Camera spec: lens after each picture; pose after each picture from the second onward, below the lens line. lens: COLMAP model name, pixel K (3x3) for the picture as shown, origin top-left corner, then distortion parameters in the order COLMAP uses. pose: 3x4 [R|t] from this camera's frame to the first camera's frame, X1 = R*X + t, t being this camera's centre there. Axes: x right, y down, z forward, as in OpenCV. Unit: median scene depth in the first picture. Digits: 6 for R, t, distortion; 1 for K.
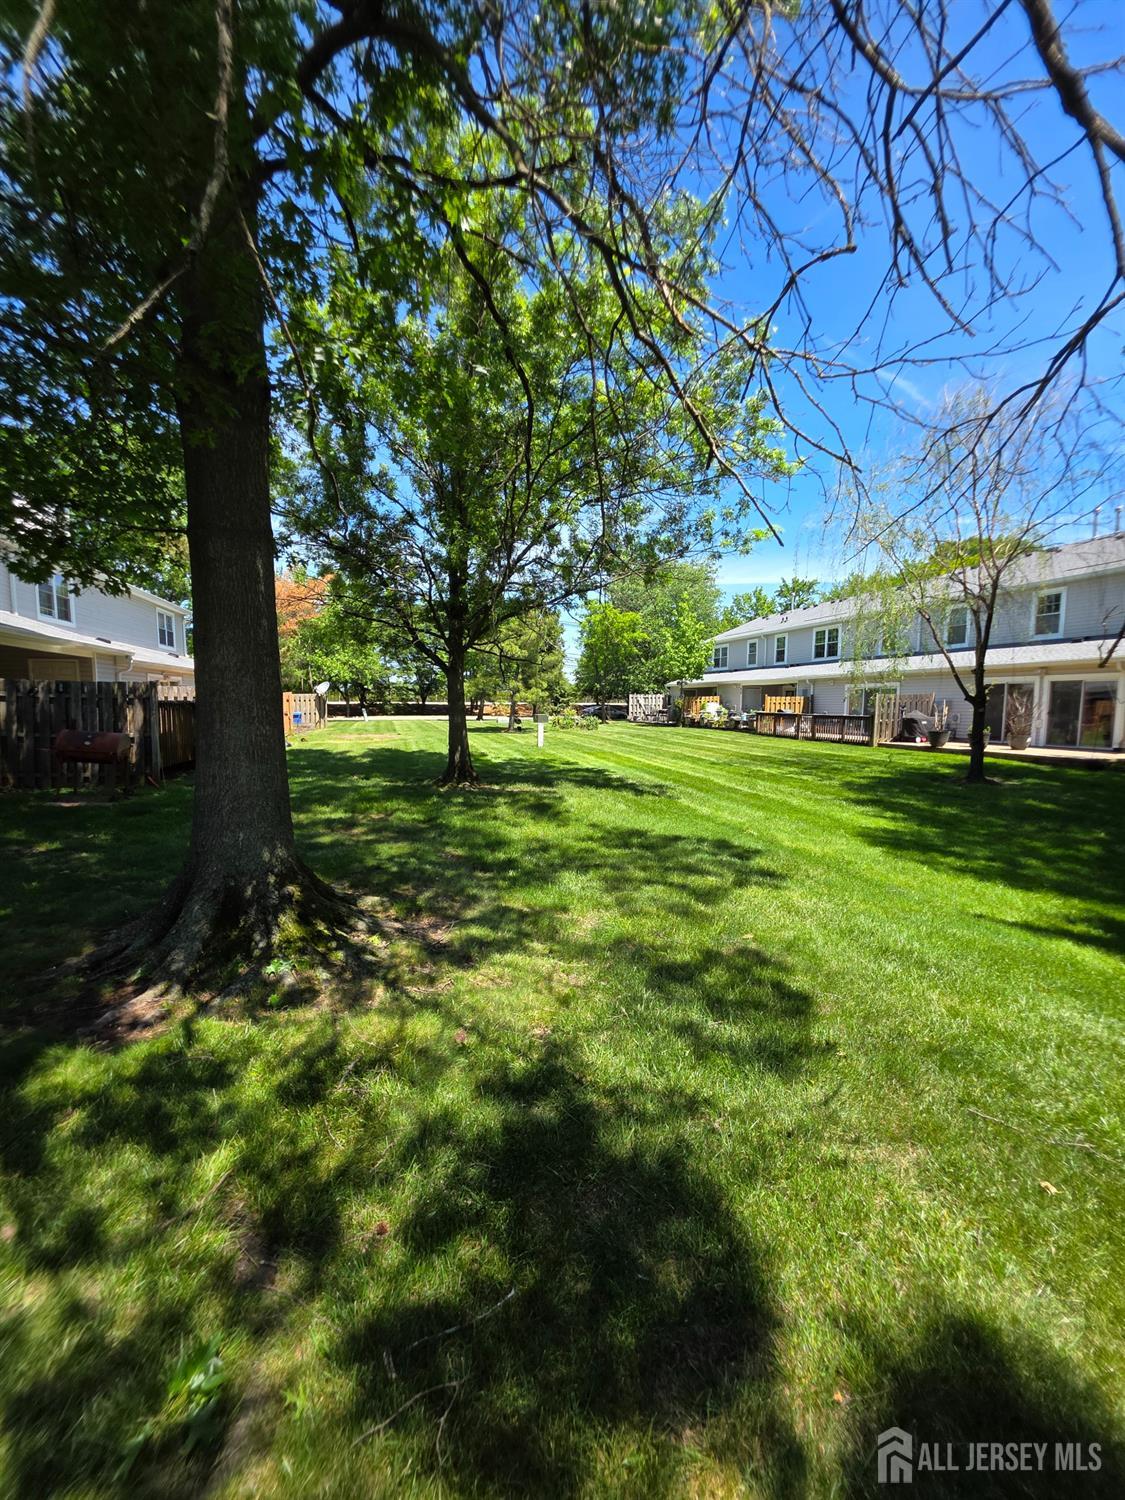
lens RADIAL K [[599.5, 0, 562.9], [0, 599.5, 750.1], [0, 0, 1]] dist [-0.000586, -0.000092]
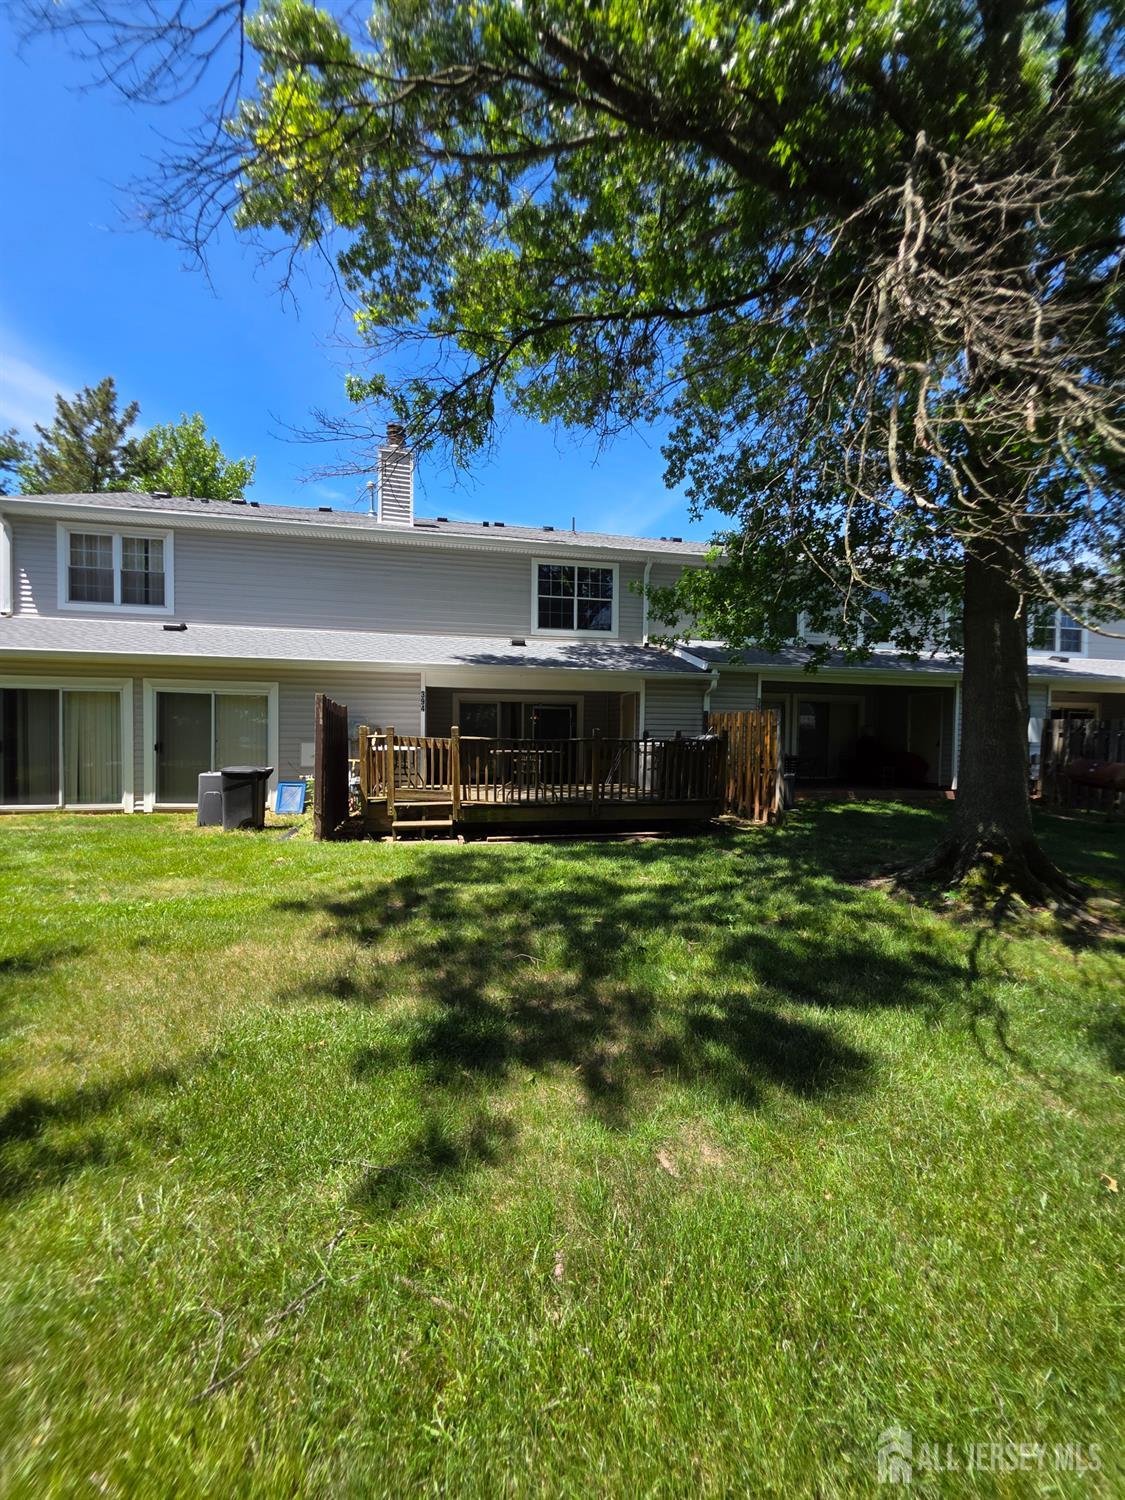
lens RADIAL K [[599.5, 0, 562.8], [0, 599.5, 749.6], [0, 0, 1]] dist [-0.000586, -0.000092]
pose [[-0.049142, 0.013541, -0.998700, 1.577851], [-0.094742, 0.995336, 0.018157, 0.090510], [0.994288, 0.095511, -0.047630, 0.088252]]
